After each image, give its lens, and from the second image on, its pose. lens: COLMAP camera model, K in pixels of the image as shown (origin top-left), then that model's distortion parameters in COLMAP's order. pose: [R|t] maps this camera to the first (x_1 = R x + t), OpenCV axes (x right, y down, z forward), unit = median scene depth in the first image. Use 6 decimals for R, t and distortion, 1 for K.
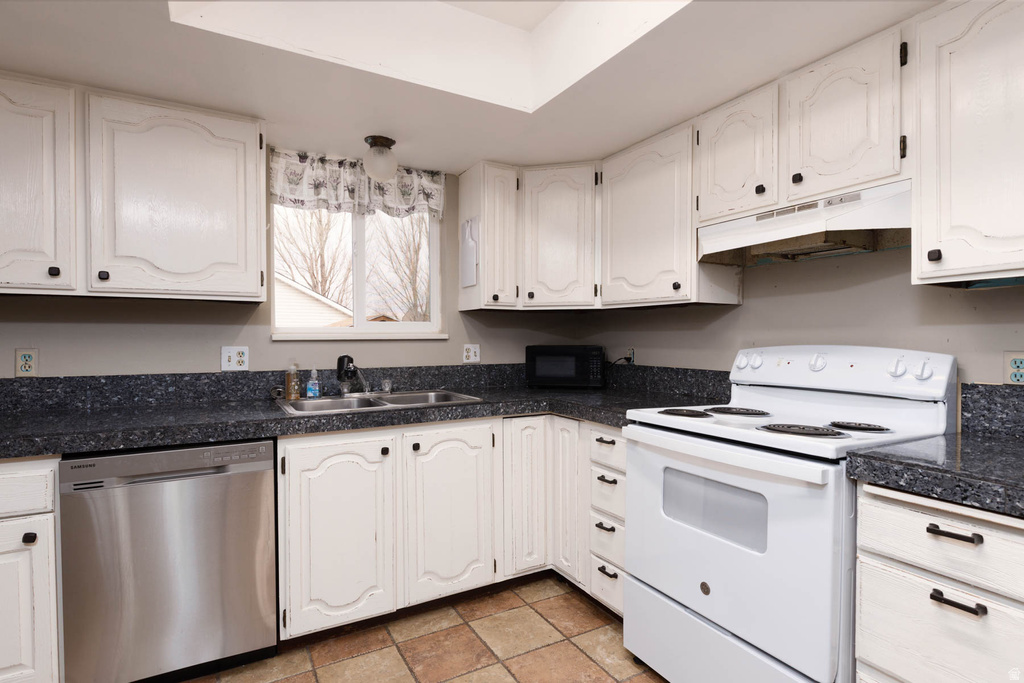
lens RADIAL K [[524.3, 0, 509.6], [0, 524.3, 343.0], [0, 0, 1]] dist [0.004573, -0.002225]
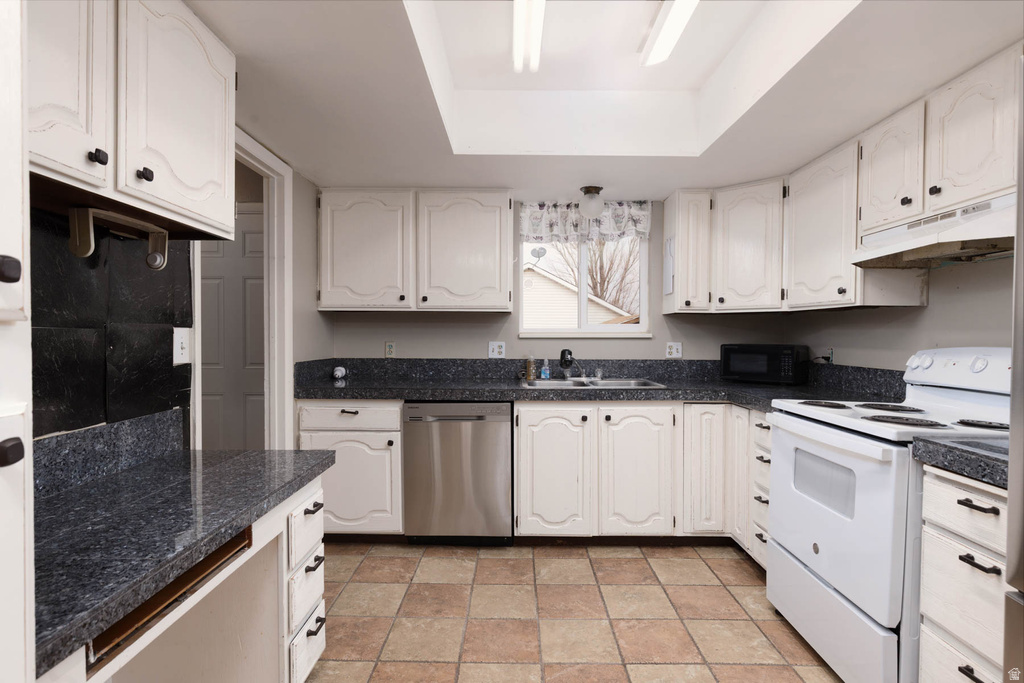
lens RADIAL K [[524.3, 0, 511.9], [0, 524.3, 342.9], [0, 0, 1]] dist [0.004573, -0.002225]
pose [[0.868974, 0.012988, -0.494688, 0.279338], [-0.010694, 0.999915, 0.007468, -0.001610], [0.494743, -0.001200, 0.869039, -0.298247]]
